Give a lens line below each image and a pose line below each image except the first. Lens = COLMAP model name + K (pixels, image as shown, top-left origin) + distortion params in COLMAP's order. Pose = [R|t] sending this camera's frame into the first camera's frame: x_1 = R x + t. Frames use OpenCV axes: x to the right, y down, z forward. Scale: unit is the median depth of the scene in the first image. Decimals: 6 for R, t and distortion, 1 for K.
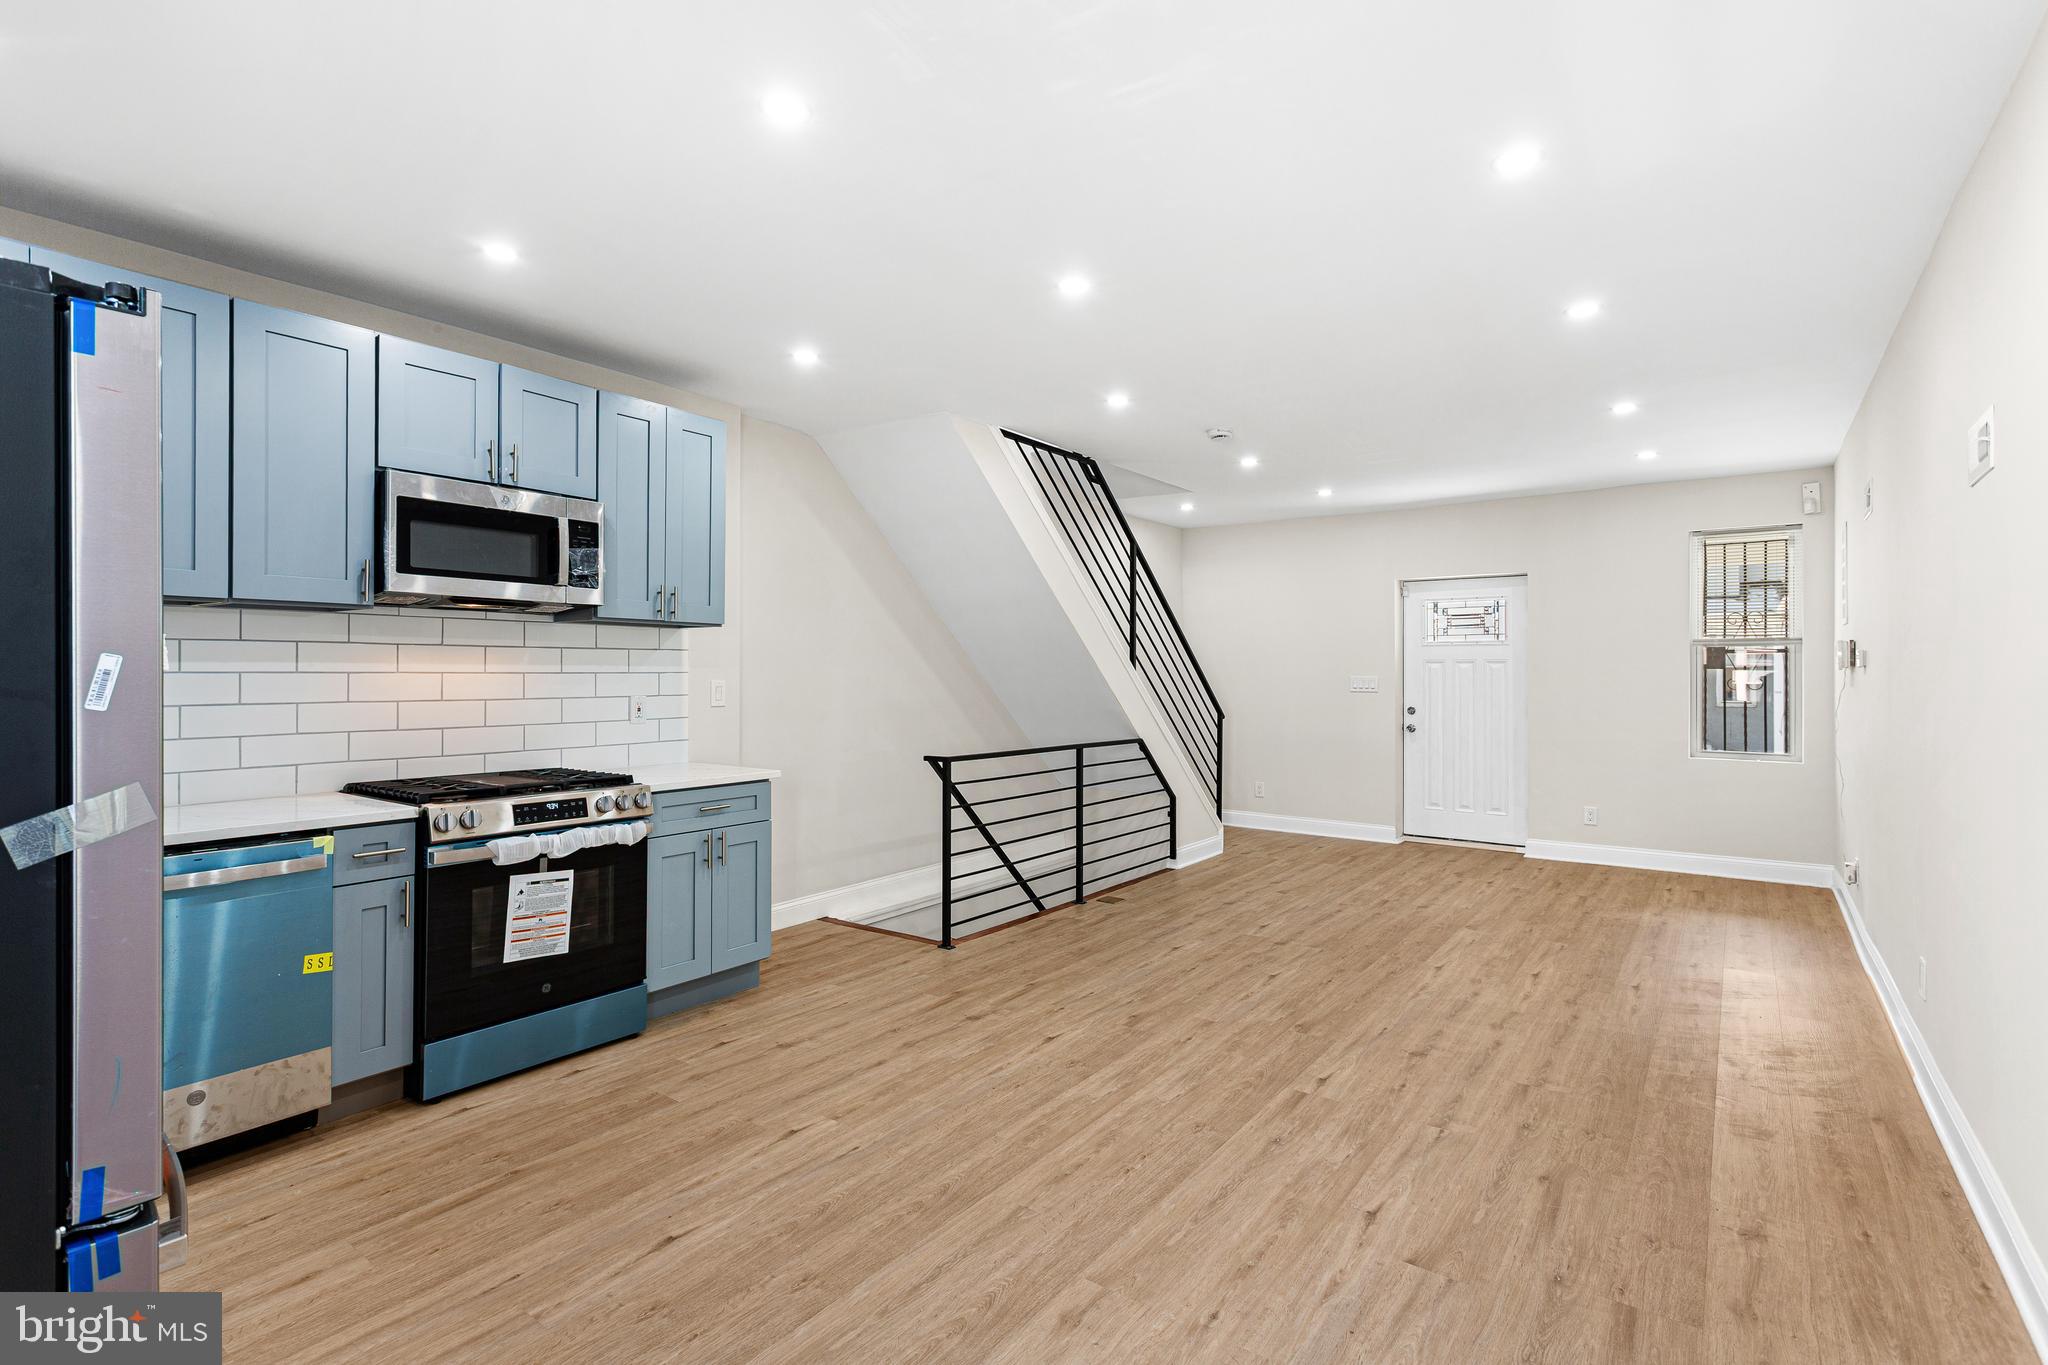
lens RADIAL K [[971.2, 0, 1013.5], [0, 971.2, 656.1], [0, 0, 1]] dist [0.004576, 0.002748]
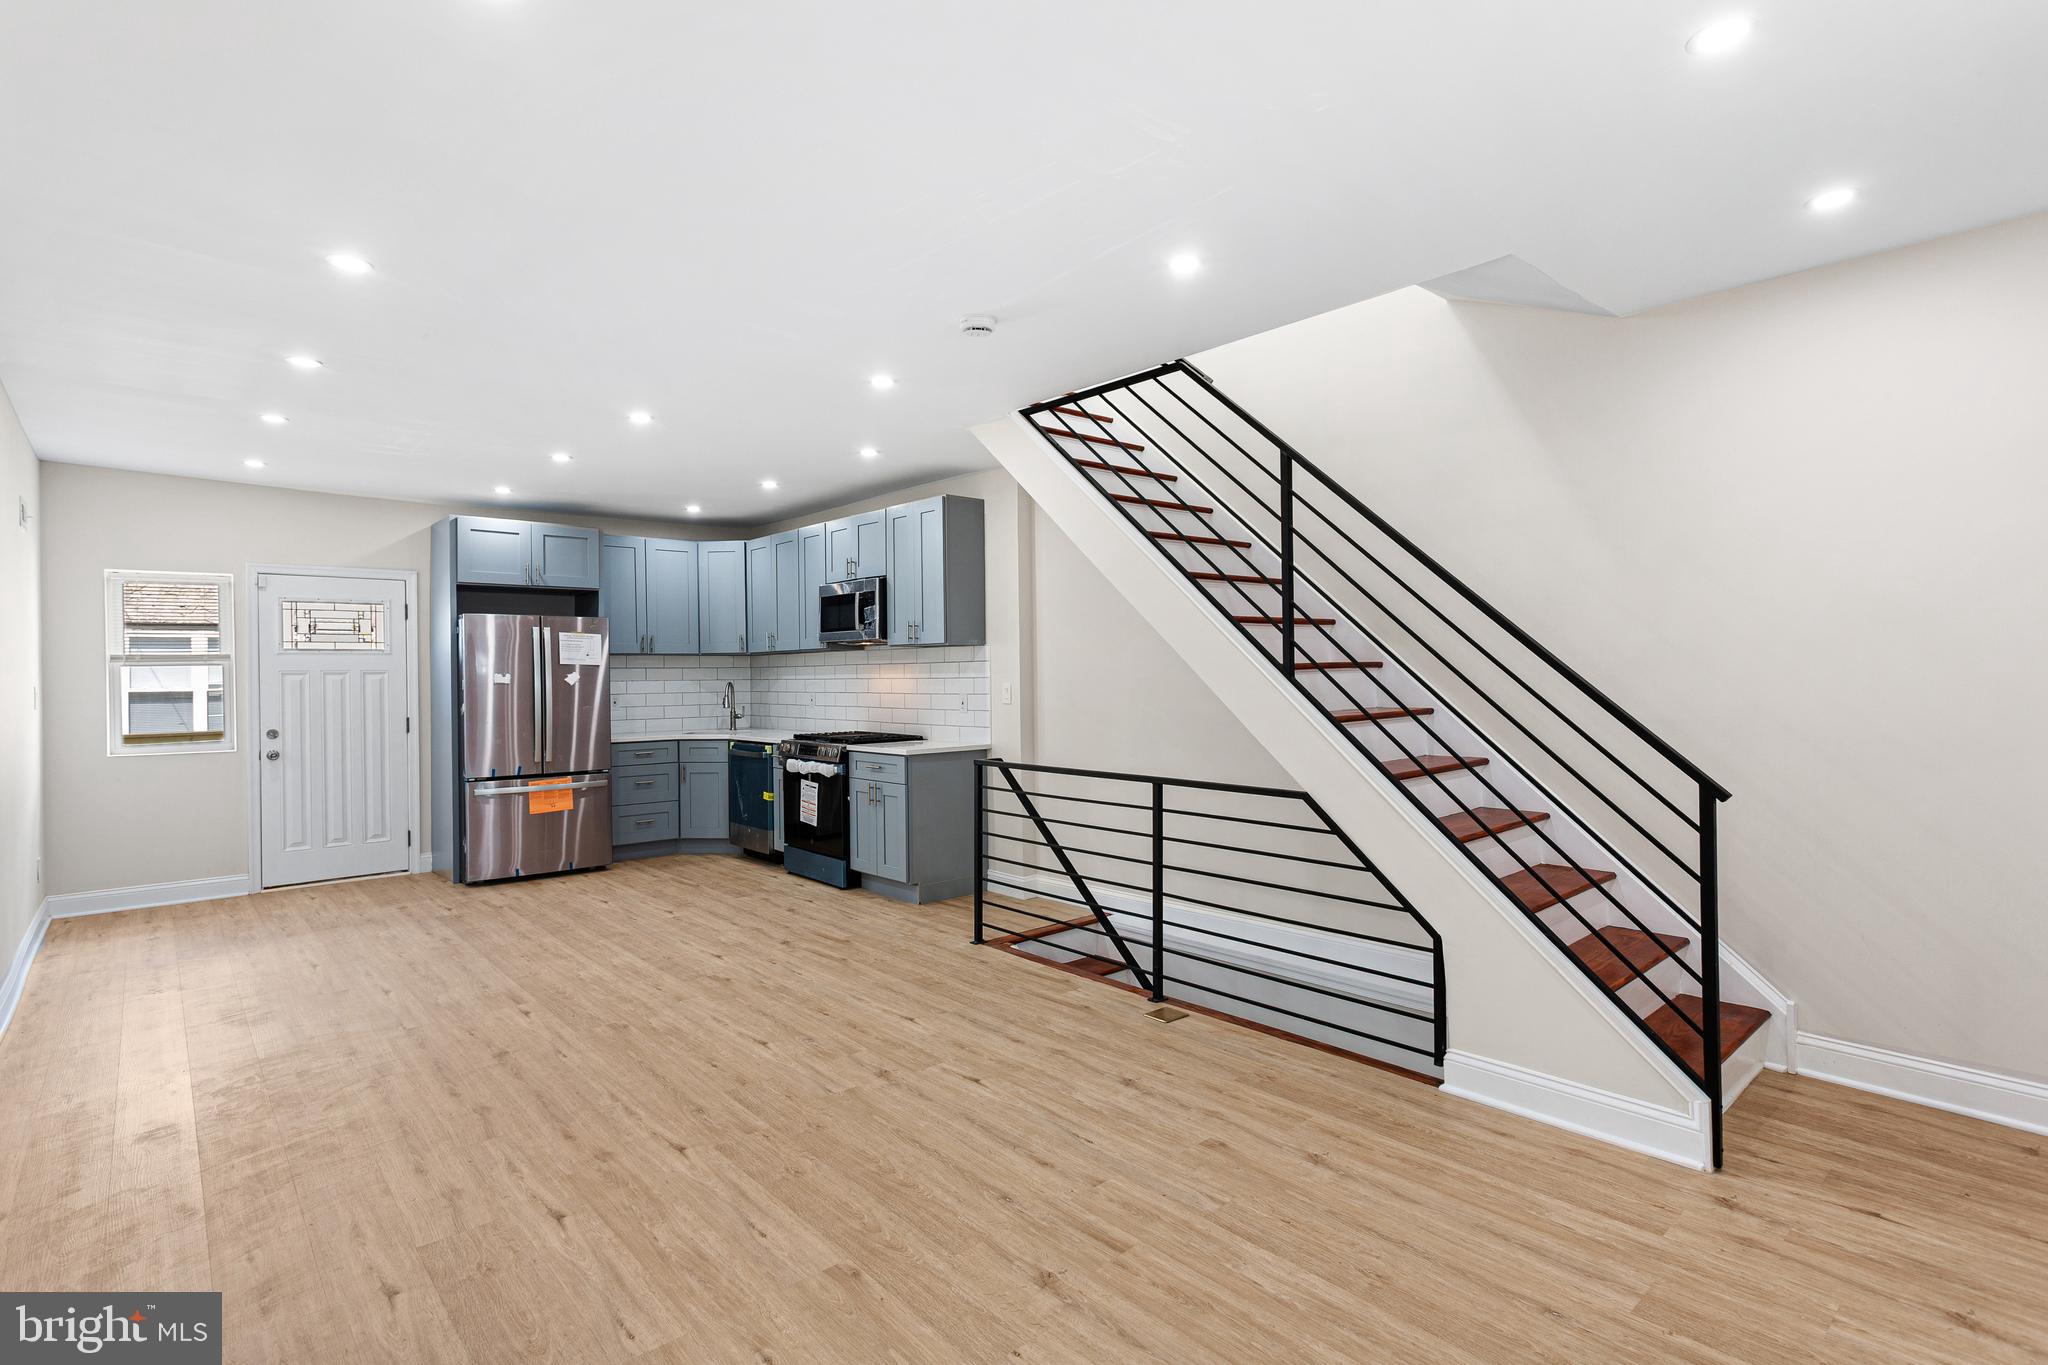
lens RADIAL K [[971.2, 0, 1019.8], [0, 971.2, 673.2], [0, 0, 1]] dist [0.004576, 0.002748]
pose [[-0.199956, 0.000247, -0.979805, 1.091843], [0.028590, 0.999576, -0.005582, 0.021039], [0.979388, -0.029128, -0.199878, 1.454791]]
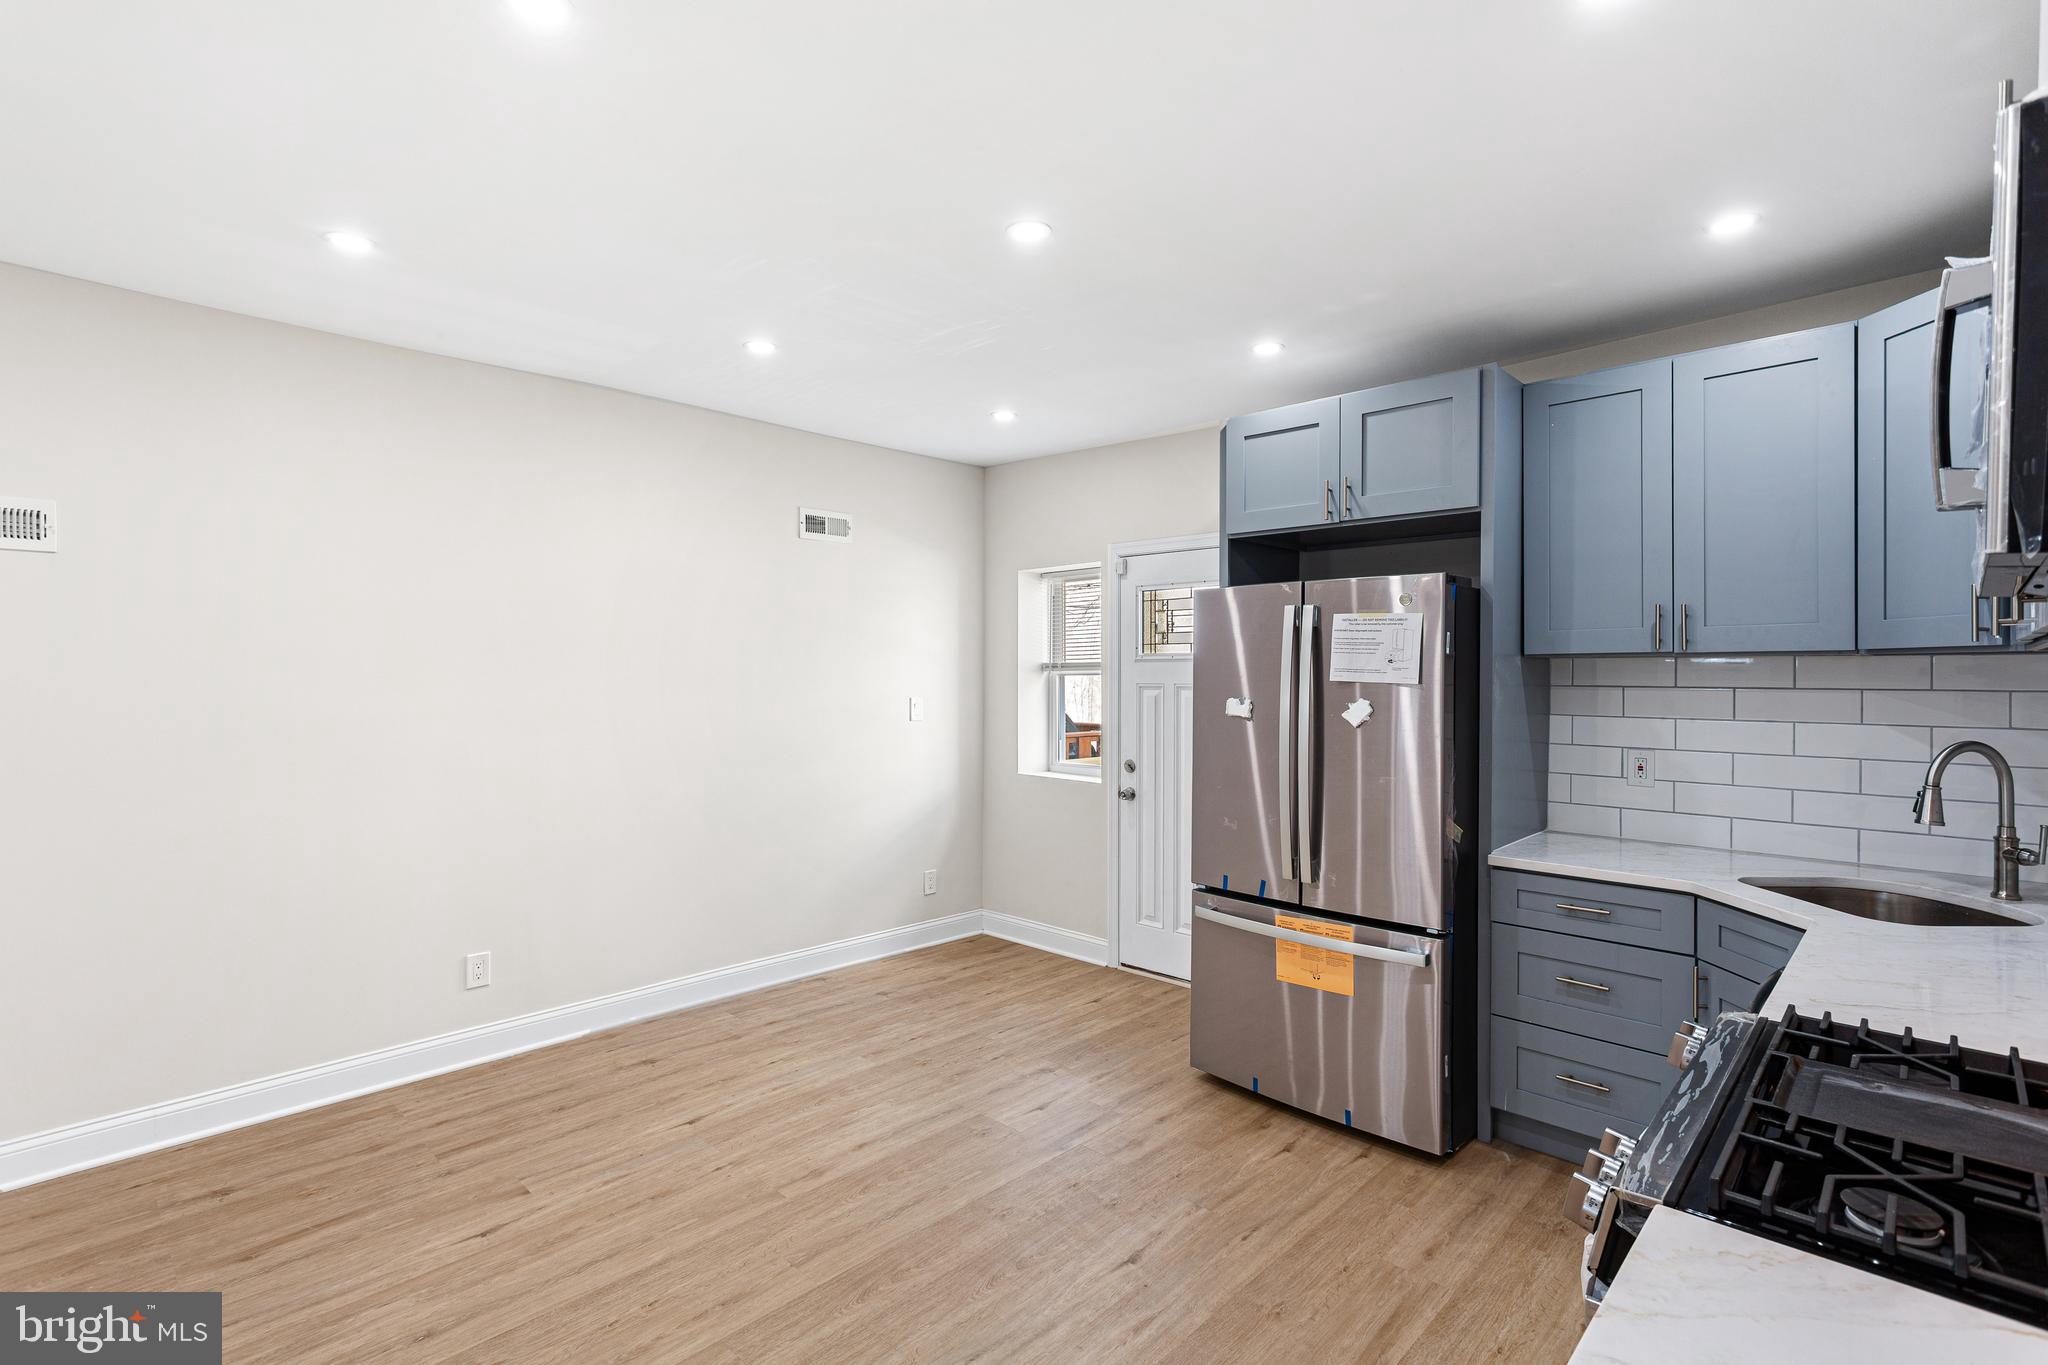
lens RADIAL K [[971.2, 0, 1015.2], [0, 971.2, 665.4], [0, 0, 1]] dist [0.004576, 0.002748]
pose [[-0.991836, -0.003375, 0.127479, -0.200050], [-0.006672, 0.999654, -0.025443, -0.015596], [-0.127349, -0.026086, -0.991515, 1.165592]]
